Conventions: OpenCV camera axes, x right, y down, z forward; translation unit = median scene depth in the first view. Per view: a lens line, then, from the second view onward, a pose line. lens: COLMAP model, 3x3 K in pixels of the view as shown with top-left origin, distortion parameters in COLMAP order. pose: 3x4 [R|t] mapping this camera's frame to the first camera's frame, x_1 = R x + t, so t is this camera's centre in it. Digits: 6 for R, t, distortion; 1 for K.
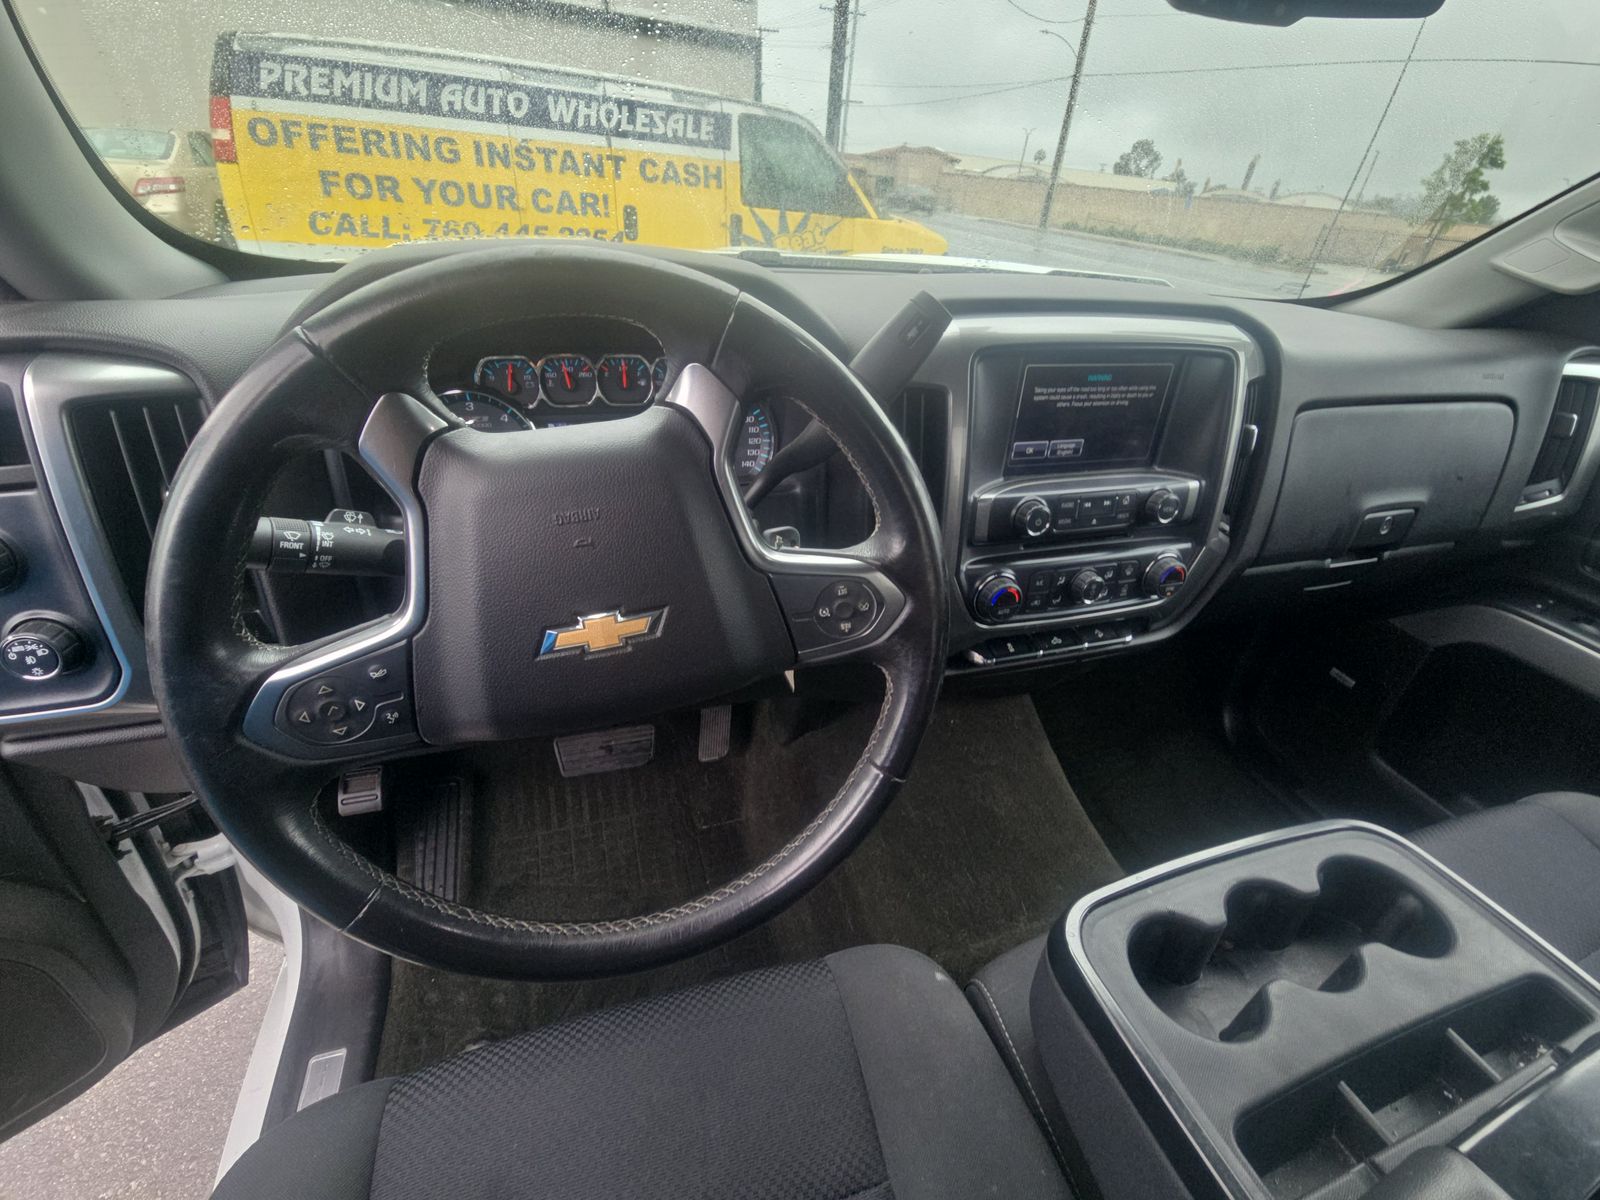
lens RADIAL K [[654.3, 0, 799.6], [0, 654.3, 597.0], [0, 0, 1]] dist [0.001211, -0.003641]
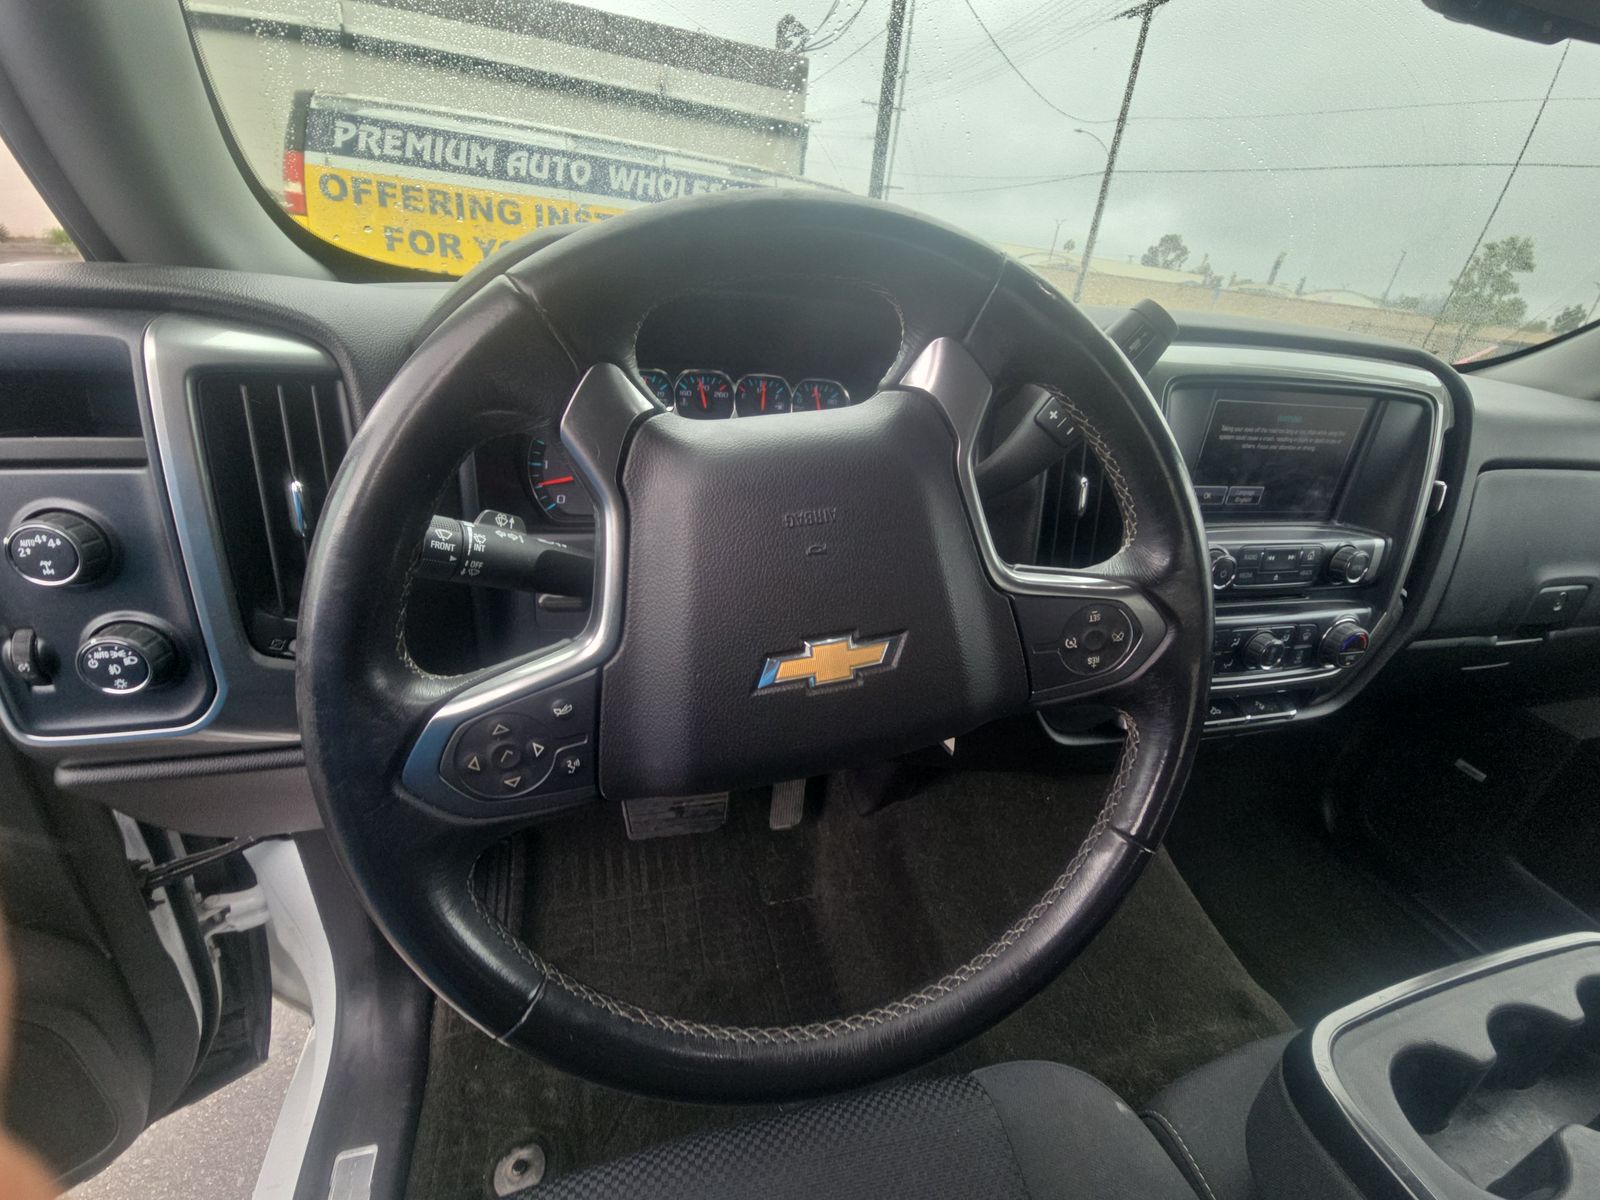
lens RADIAL K [[658.7, 0, 809.1], [0, 658.7, 617.2], [0, 0, 1]] dist [0.010563, -0.009853]
pose [[0.998947, 0.043667, -0.014074, -0.146407], [-0.044566, 0.996439, -0.071580, 0.026913], [0.010898, 0.072132, 0.997336, 0.082015]]
